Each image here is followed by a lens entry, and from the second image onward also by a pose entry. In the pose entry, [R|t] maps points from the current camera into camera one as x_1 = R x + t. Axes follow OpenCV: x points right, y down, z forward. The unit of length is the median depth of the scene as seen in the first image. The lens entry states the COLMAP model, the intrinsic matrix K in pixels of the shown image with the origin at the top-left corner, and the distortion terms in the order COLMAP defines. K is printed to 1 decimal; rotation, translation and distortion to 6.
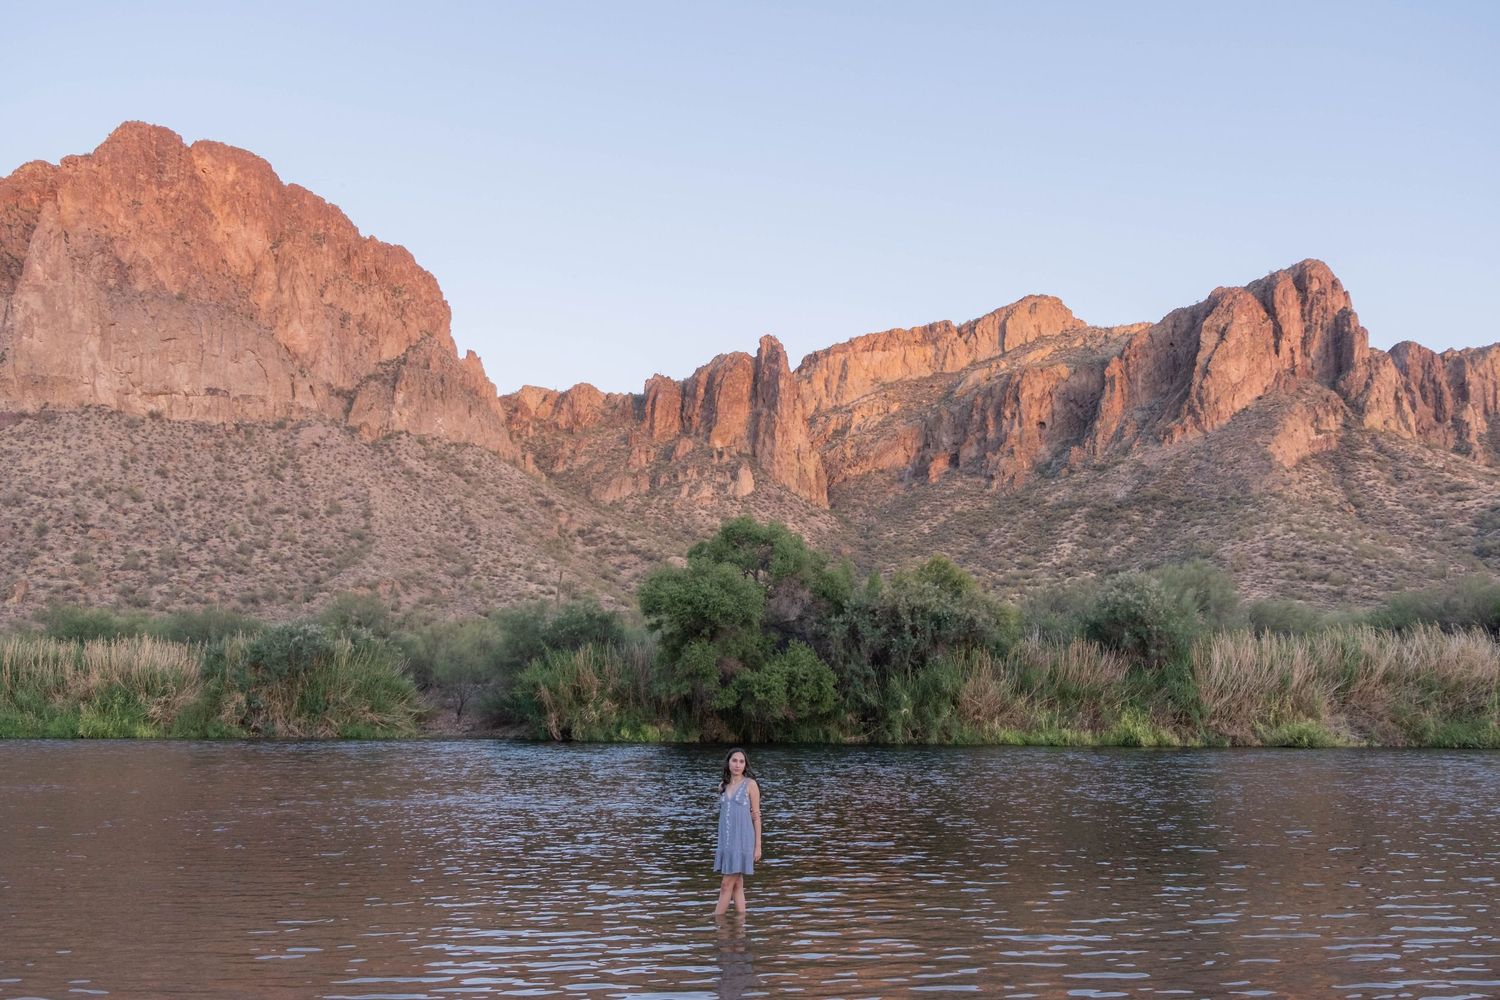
lens RADIAL K [[1167.7, 0, 761.0], [0, 1167.7, 495.9], [0, 0, 1]] dist [-0.031305, 0.008192]
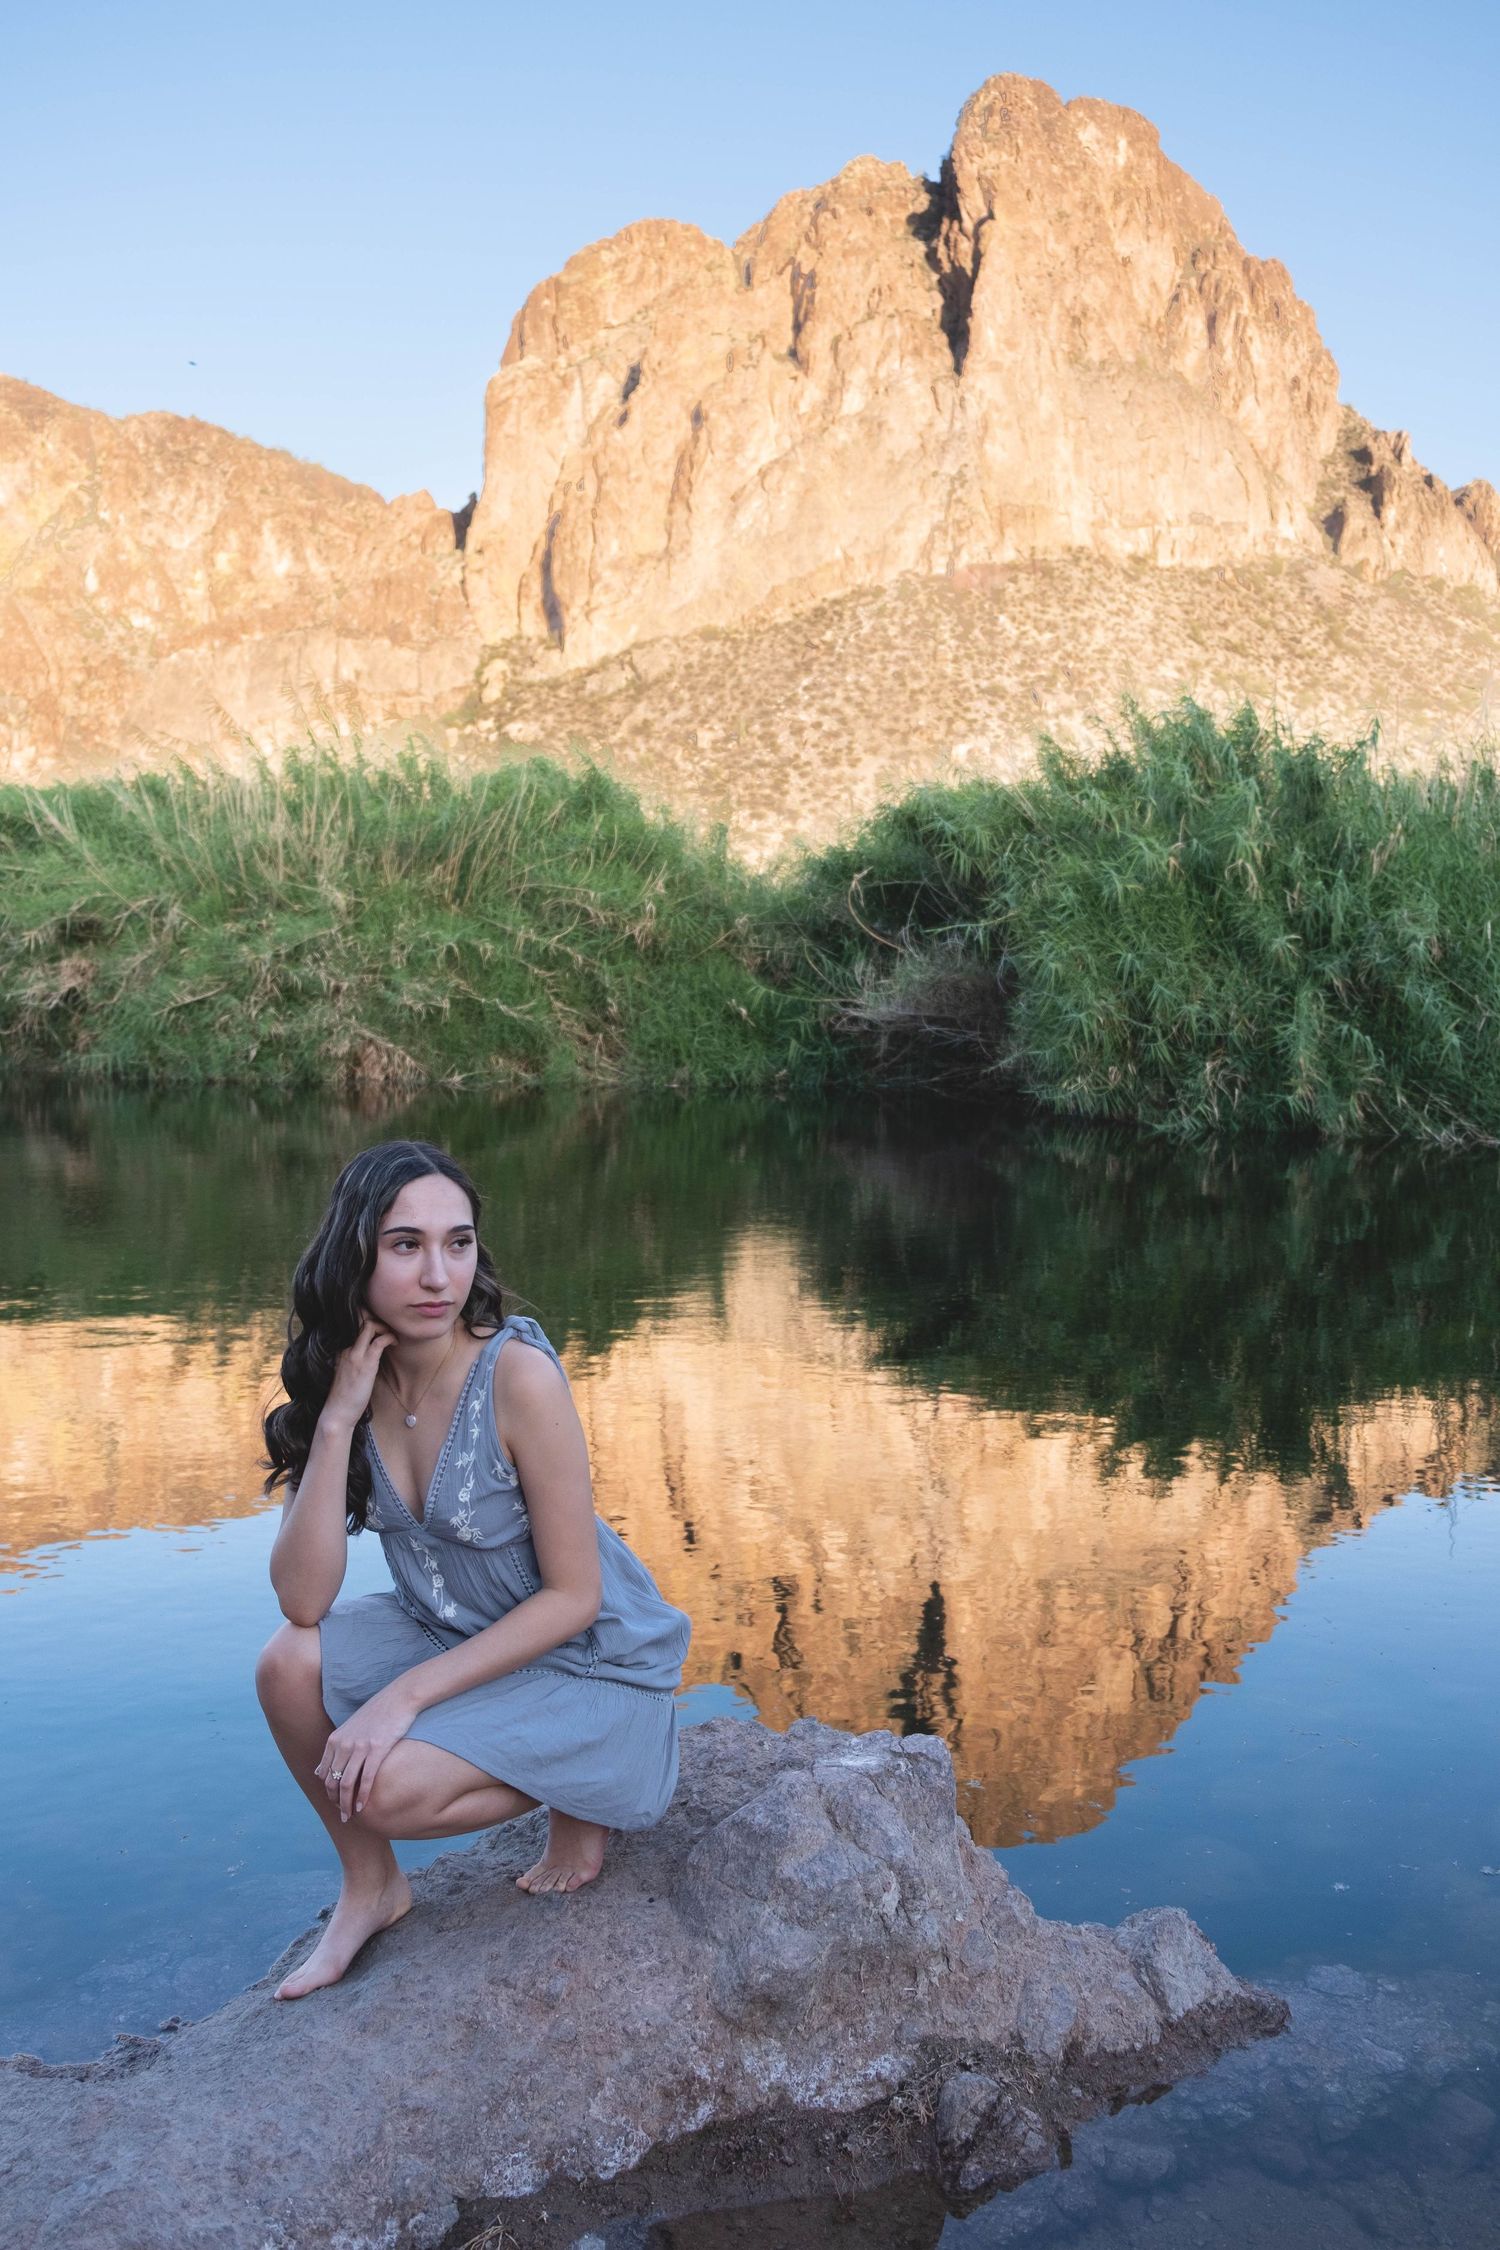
lens RADIAL K [[1801.6, 0, 782.3], [0, 1801.6, 1135.9], [0, 0, 1]] dist [-0.045515, 0.035818]
pose [[0.970025, 0.032010, -0.240887, -0.397551], [0.030069, 0.967857, 0.249698, -0.010946], [0.241137, -0.249457, 0.937883, -0.077813]]
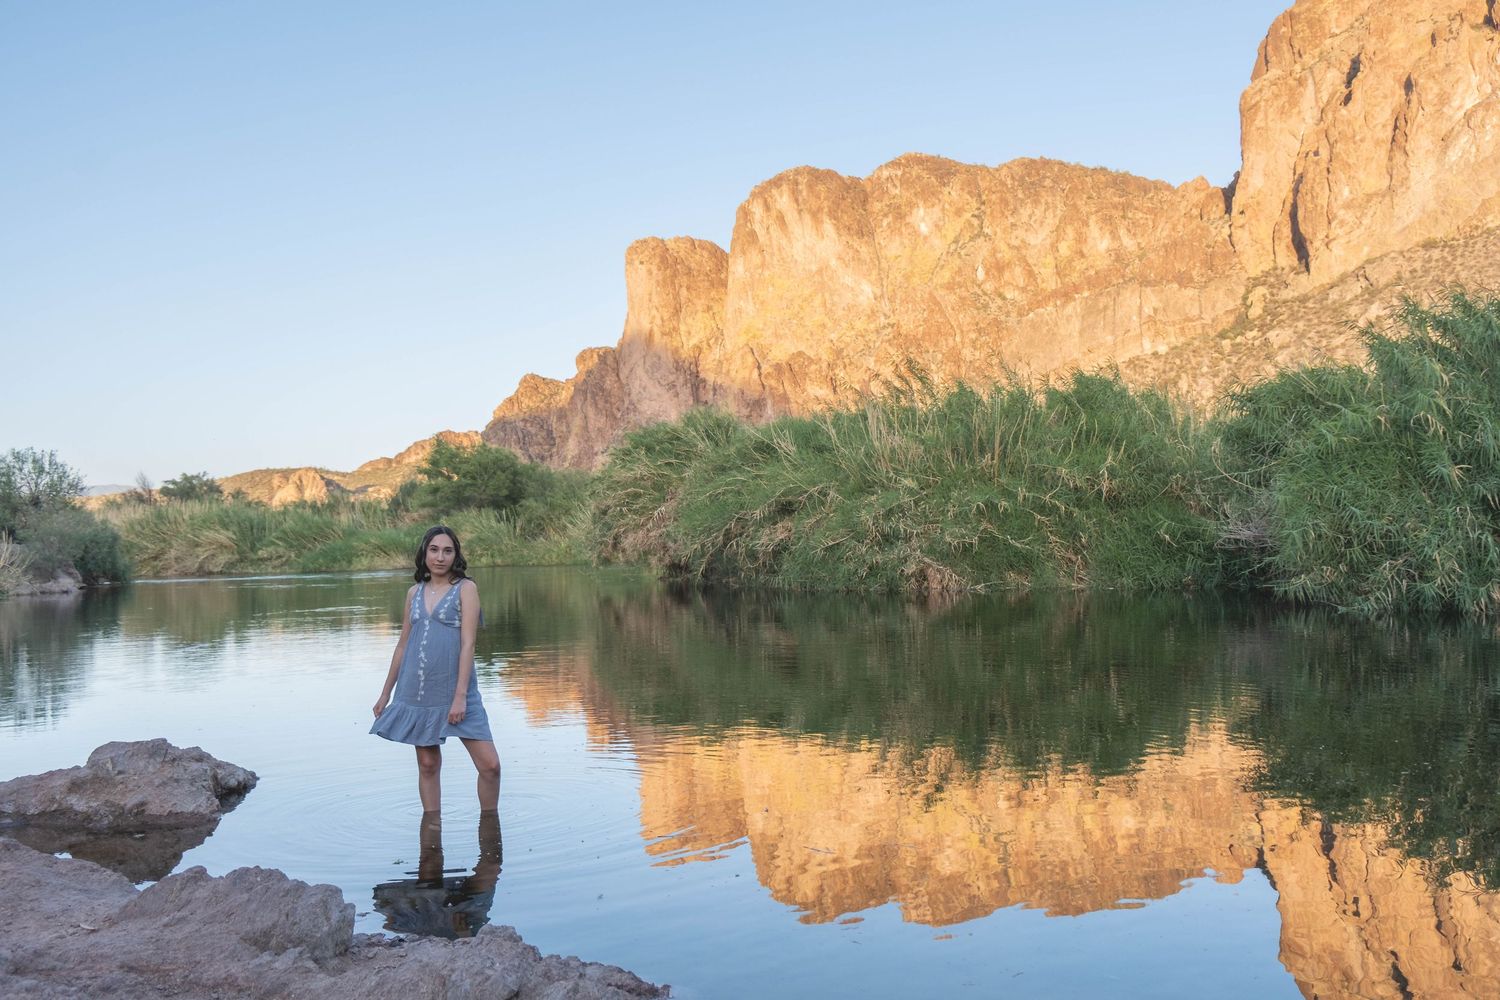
lens RADIAL K [[1258.6, 0, 753.4], [0, 1258.6, 488.8], [0, 0, 1]] dist [-0.018737, 0.003818]
pose [[0.693934, -0.051202, -0.718216, -0.387570], [0.157815, 0.984031, 0.082327, -0.010802], [0.702531, -0.170474, 0.690933, -0.077765]]
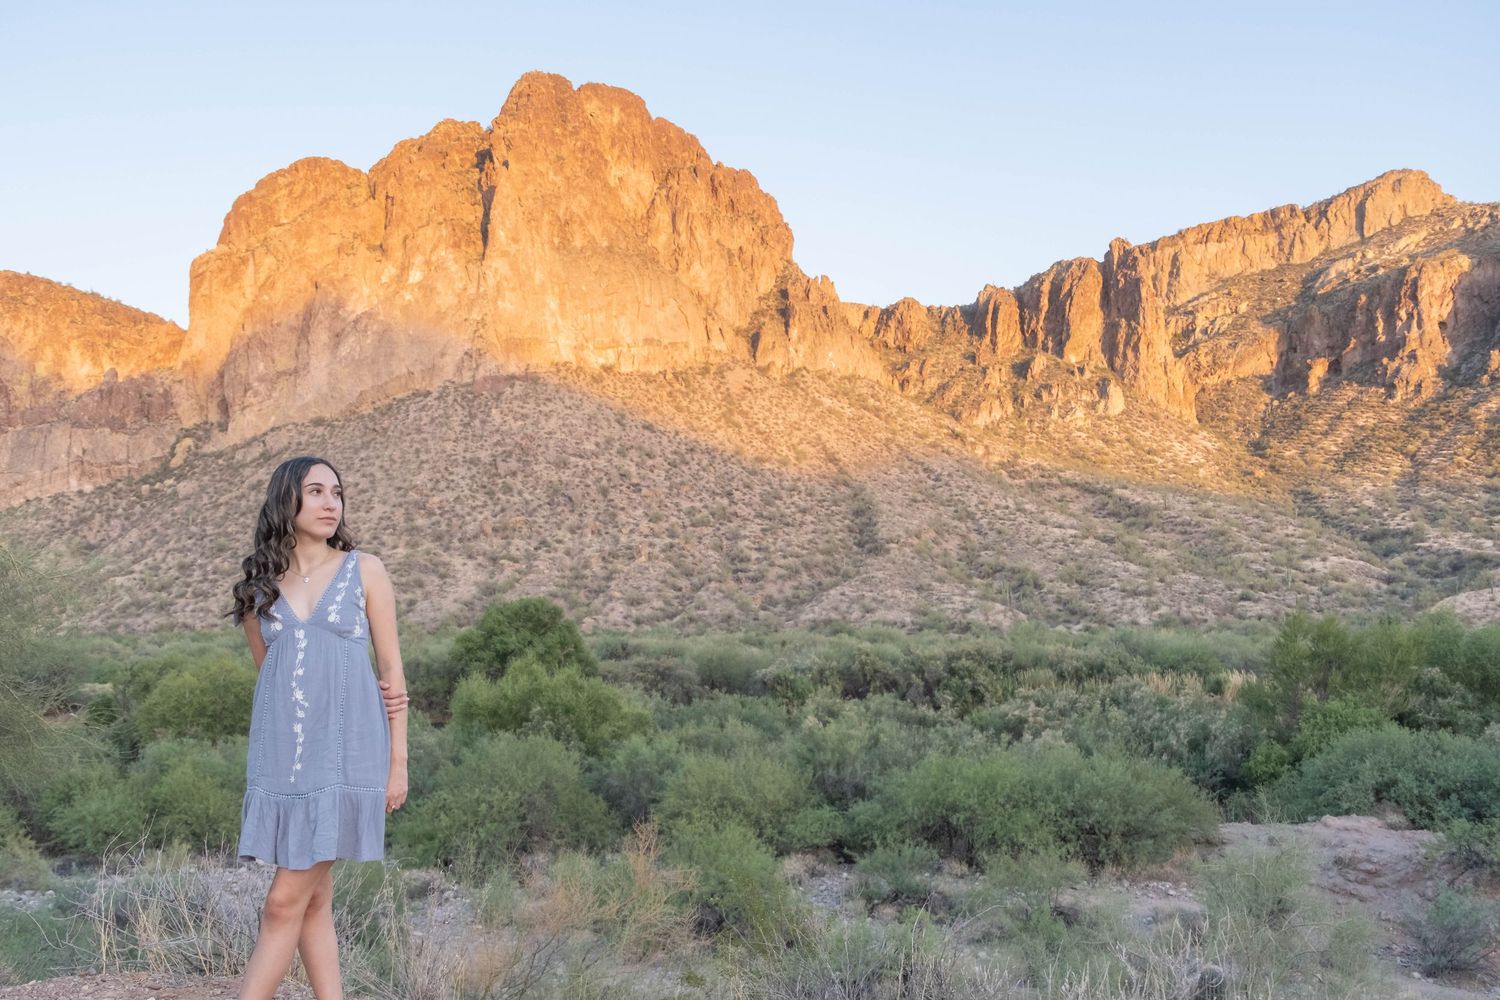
lens RADIAL K [[1309.5, 0, 706.8], [0, 1309.5, 540.7], [0, 0, 1]] dist [-0.049664, 0.021863]
pose [[0.986315, -0.022439, -0.163339, -0.211069], [0.041204, 0.992806, 0.112425, -0.038286], [0.159642, -0.117617, 0.980143, -0.134101]]
